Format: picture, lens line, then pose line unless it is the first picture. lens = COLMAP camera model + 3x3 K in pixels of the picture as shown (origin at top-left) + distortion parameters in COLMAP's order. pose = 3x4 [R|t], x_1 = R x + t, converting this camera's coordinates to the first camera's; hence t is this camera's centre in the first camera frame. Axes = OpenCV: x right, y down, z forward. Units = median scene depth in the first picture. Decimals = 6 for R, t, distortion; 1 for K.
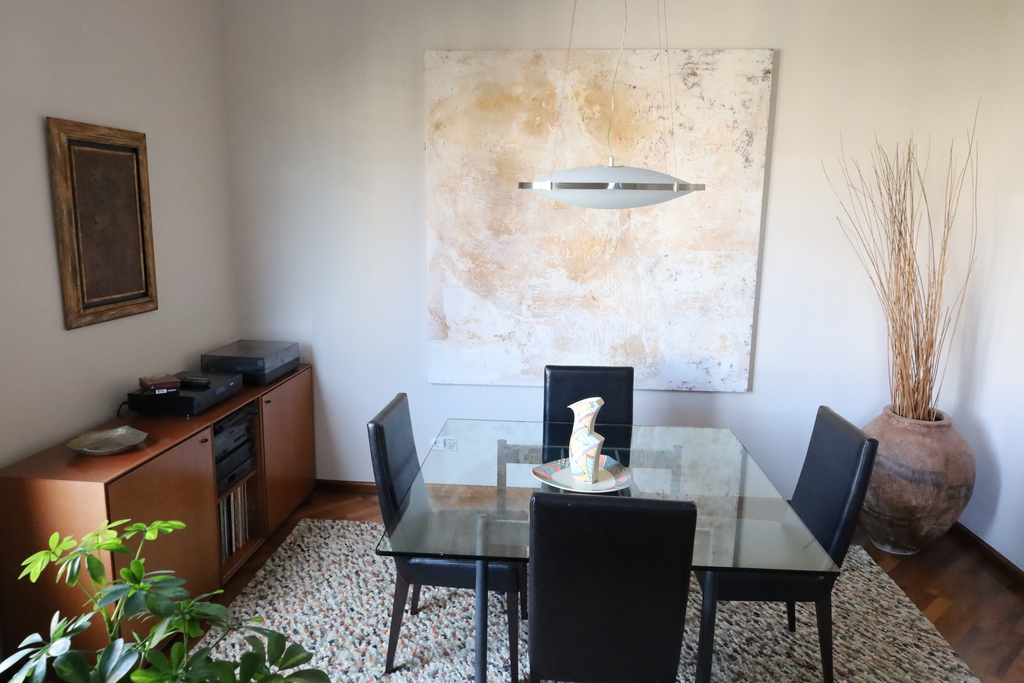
lens RADIAL K [[696.8, 0, 512.0], [0, 696.8, 341.5], [0, 0, 1]] dist [-0.011089, -0.000772]
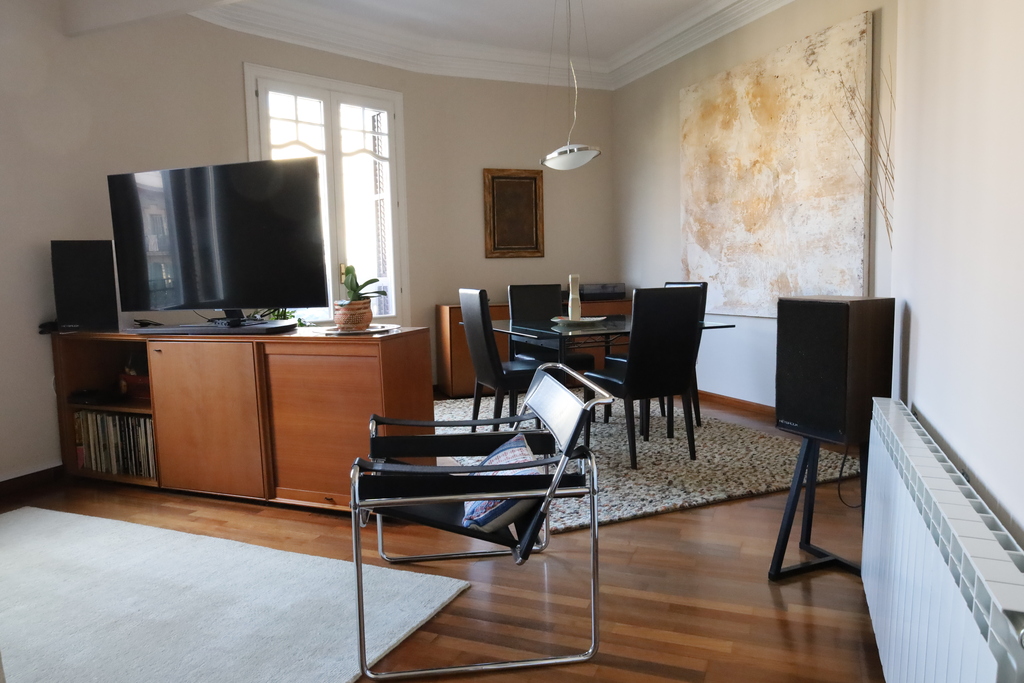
lens RADIAL K [[696.8, 0, 512.0], [0, 696.8, 341.5], [0, 0, 1]] dist [-0.011089, -0.000772]
pose [[0.446279, 0.062395, -0.892716, 1.101016], [-0.135241, 0.990811, 0.001642, 0.179574], [0.884616, 0.119999, 0.450616, 0.041172]]
